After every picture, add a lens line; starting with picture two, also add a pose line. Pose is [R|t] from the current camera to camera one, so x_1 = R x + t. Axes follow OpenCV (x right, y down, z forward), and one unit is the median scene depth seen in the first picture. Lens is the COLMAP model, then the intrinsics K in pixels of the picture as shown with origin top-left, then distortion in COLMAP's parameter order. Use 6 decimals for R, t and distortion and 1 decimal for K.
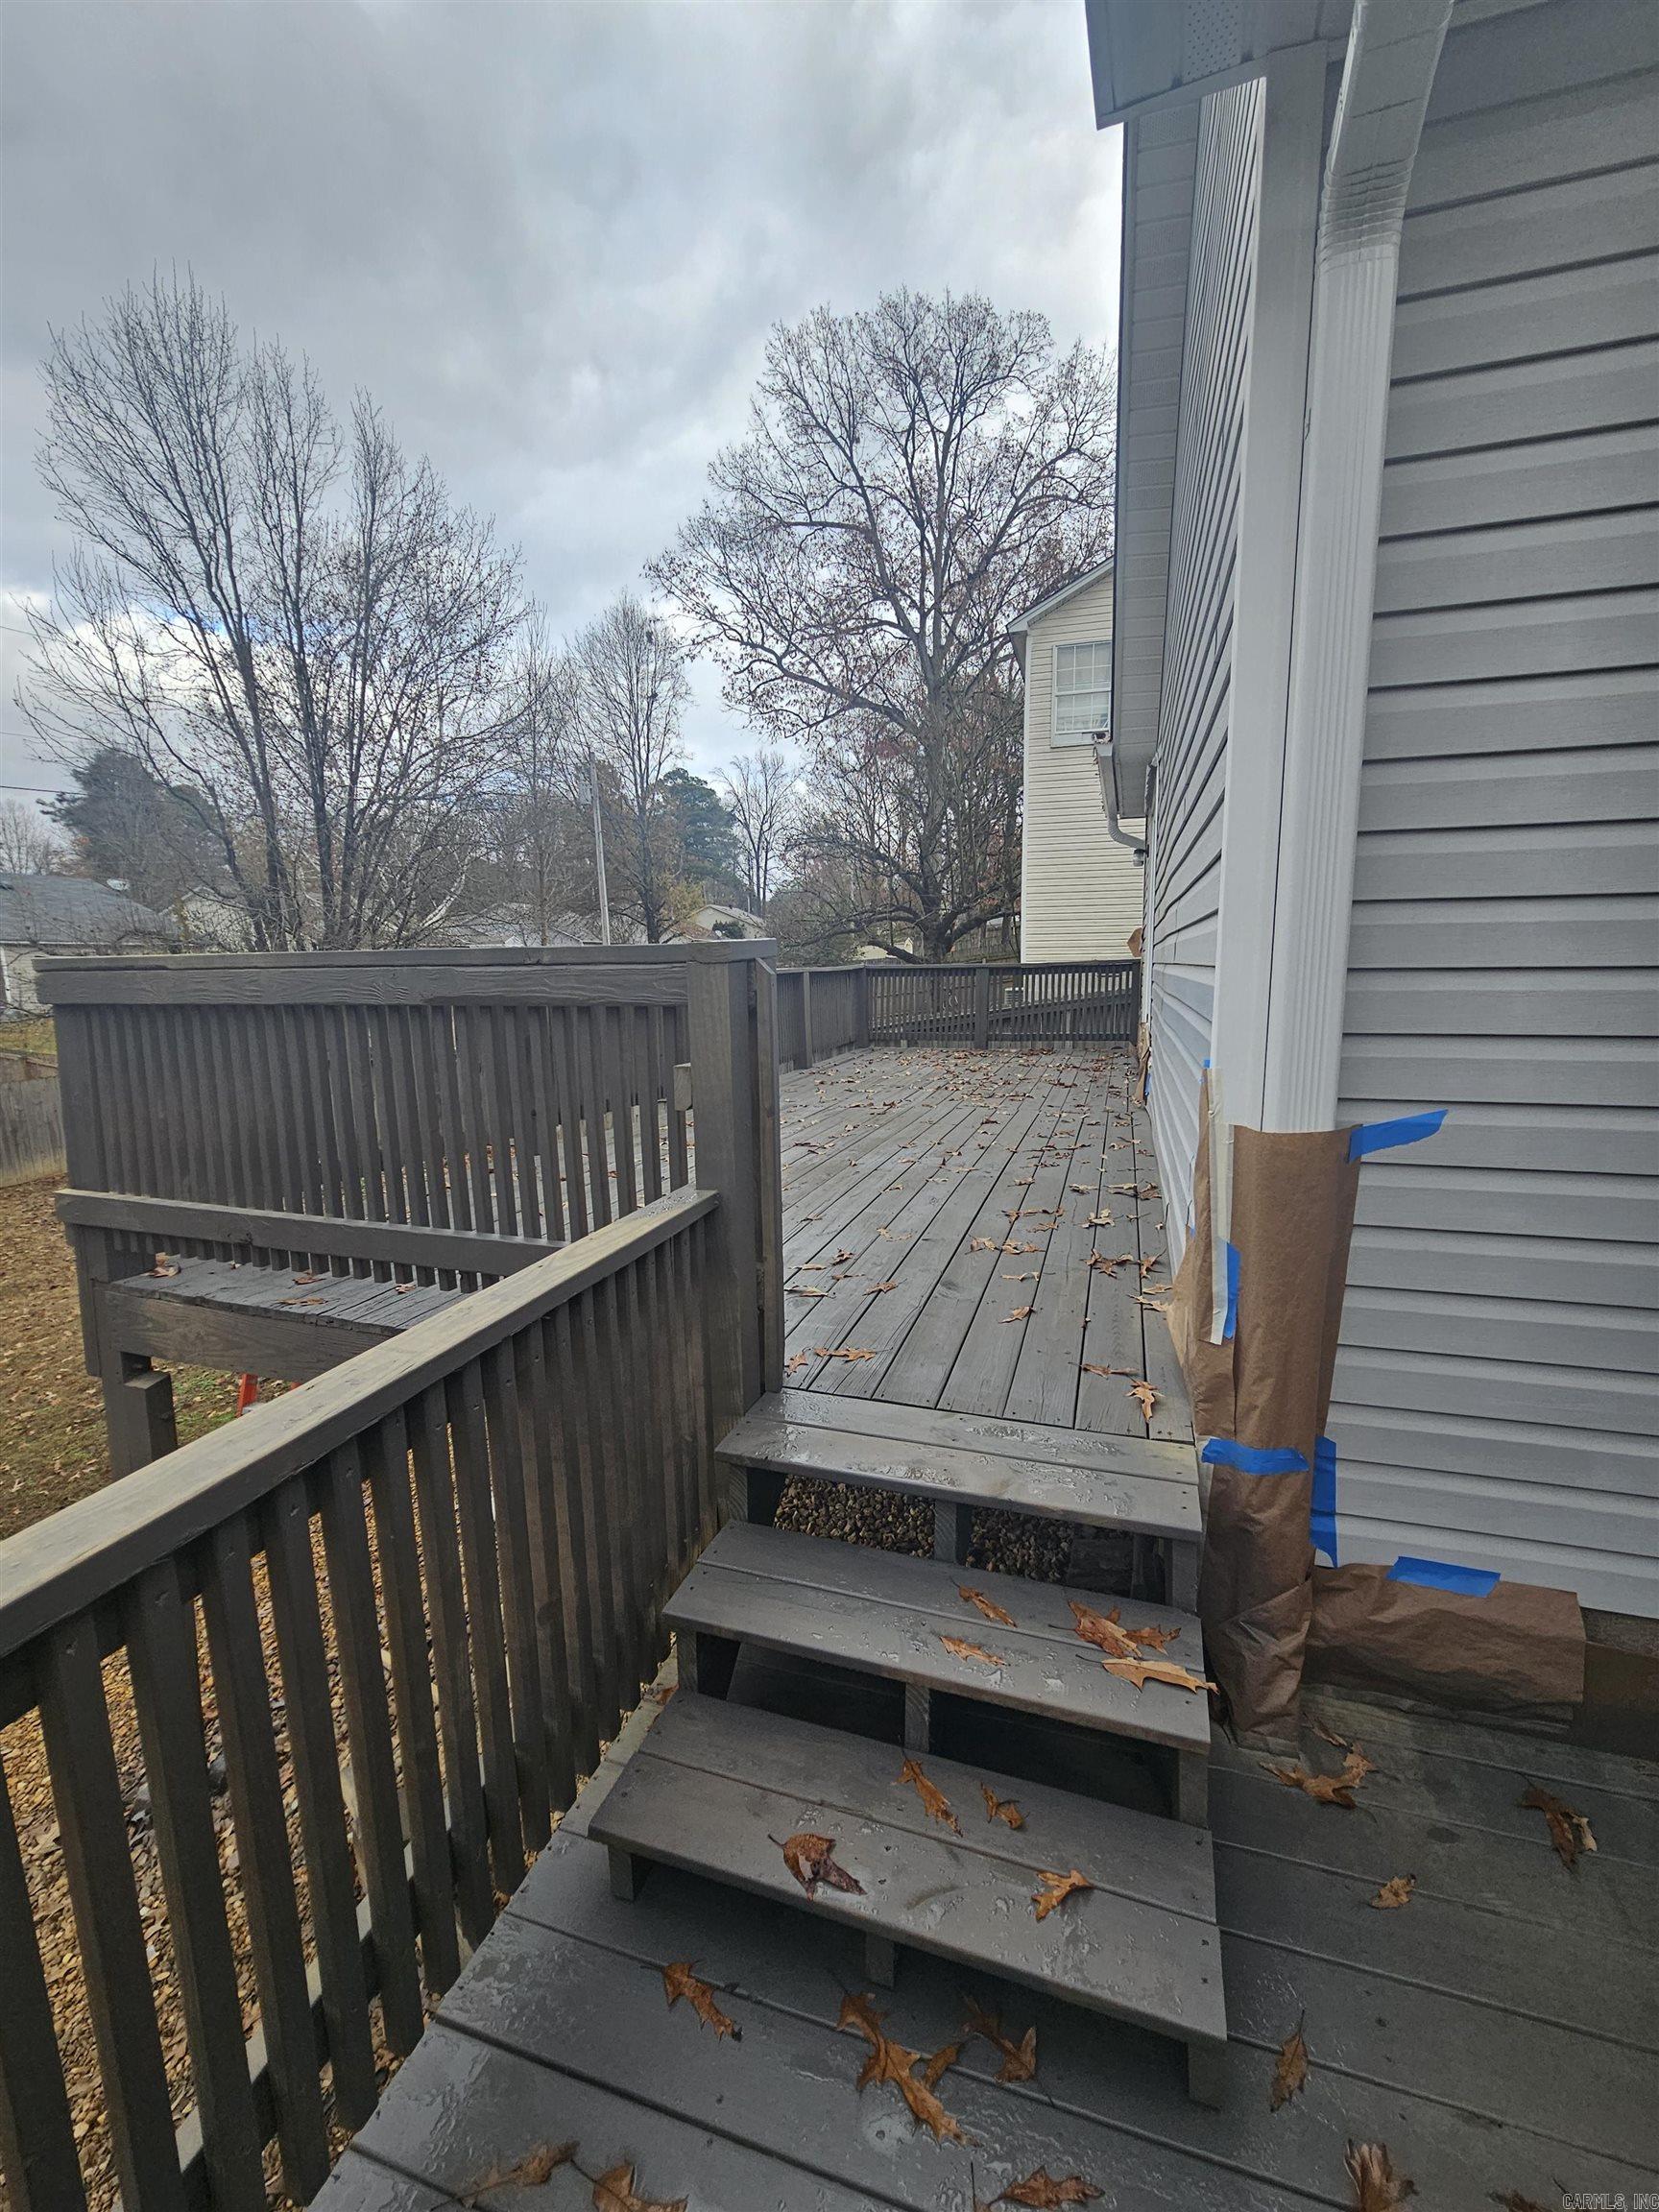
lens RADIAL K [[899.0, 0, 837.4], [0, 899.0, 1117.7], [0, 0, 1]] dist [-0.002082, 0.000476]
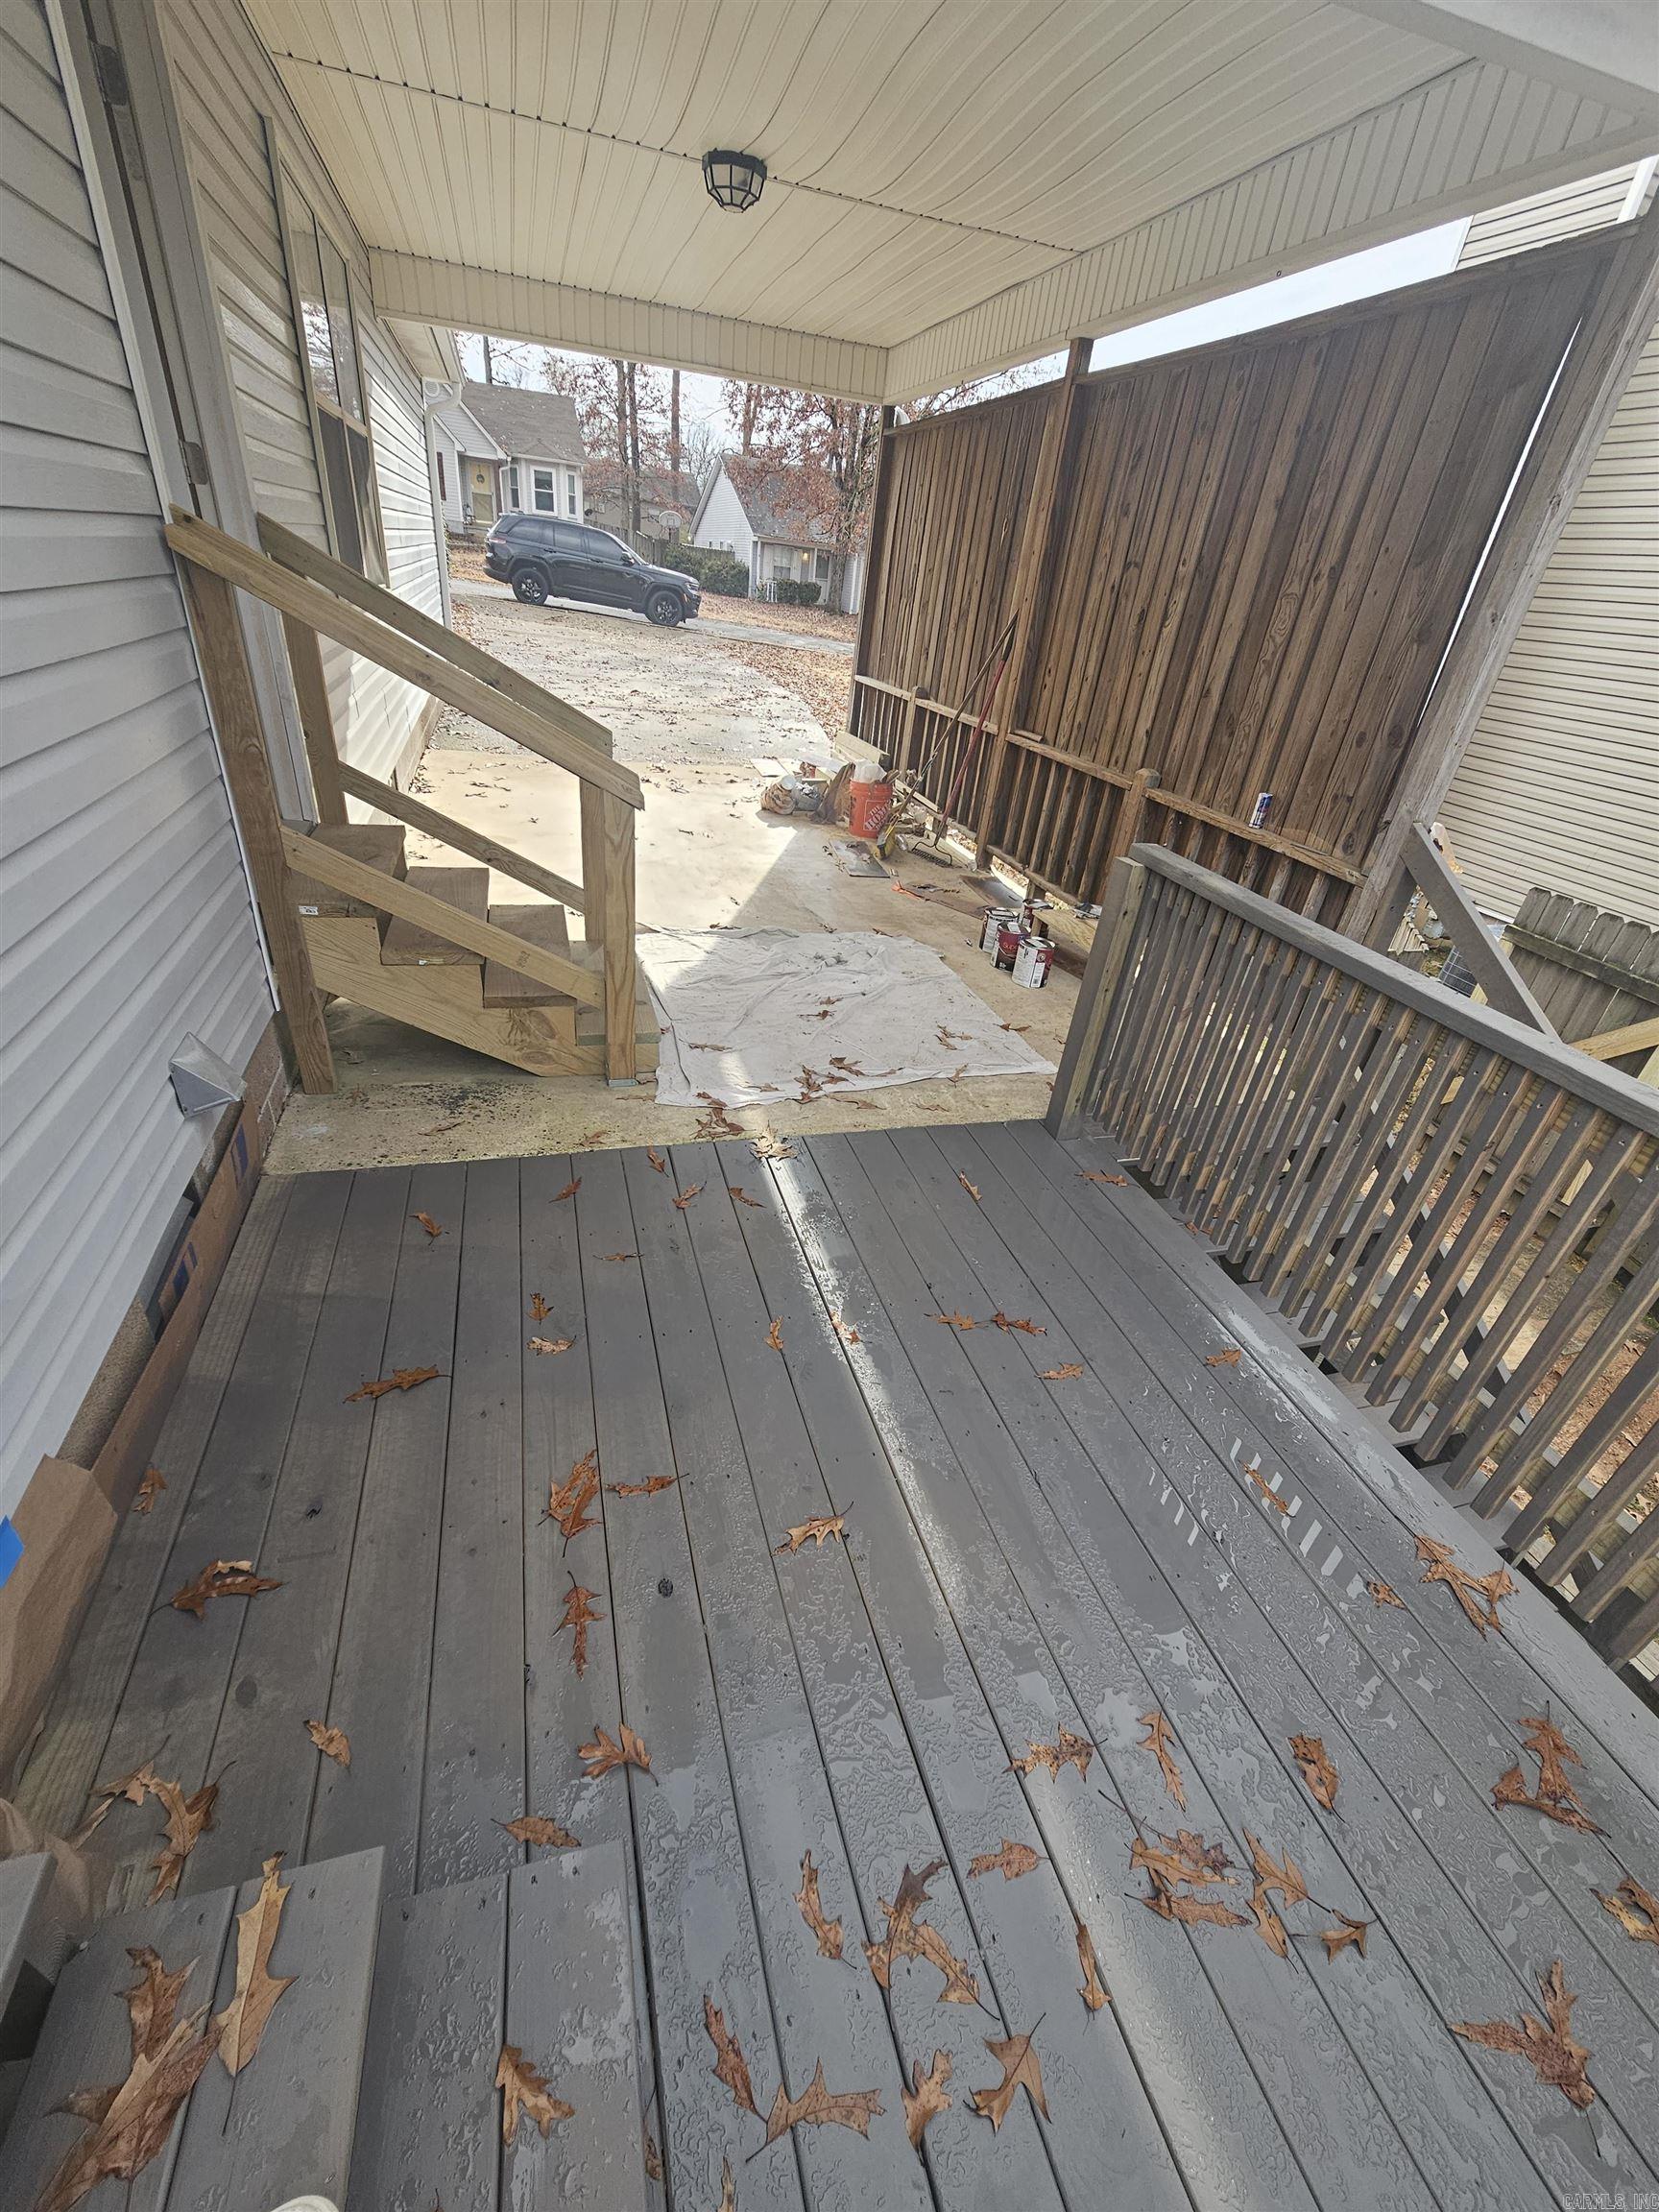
lens RADIAL K [[899.0, 0, 837.4], [0, 899.0, 1117.7], [0, 0, 1]] dist [-0.002082, 0.000476]
pose [[-0.562329, -0.465769, 0.683261, -0.028997], [0.041527, 0.809329, 0.585885, -0.202640], [-0.825870, 0.357834, -0.435767, 0.681559]]
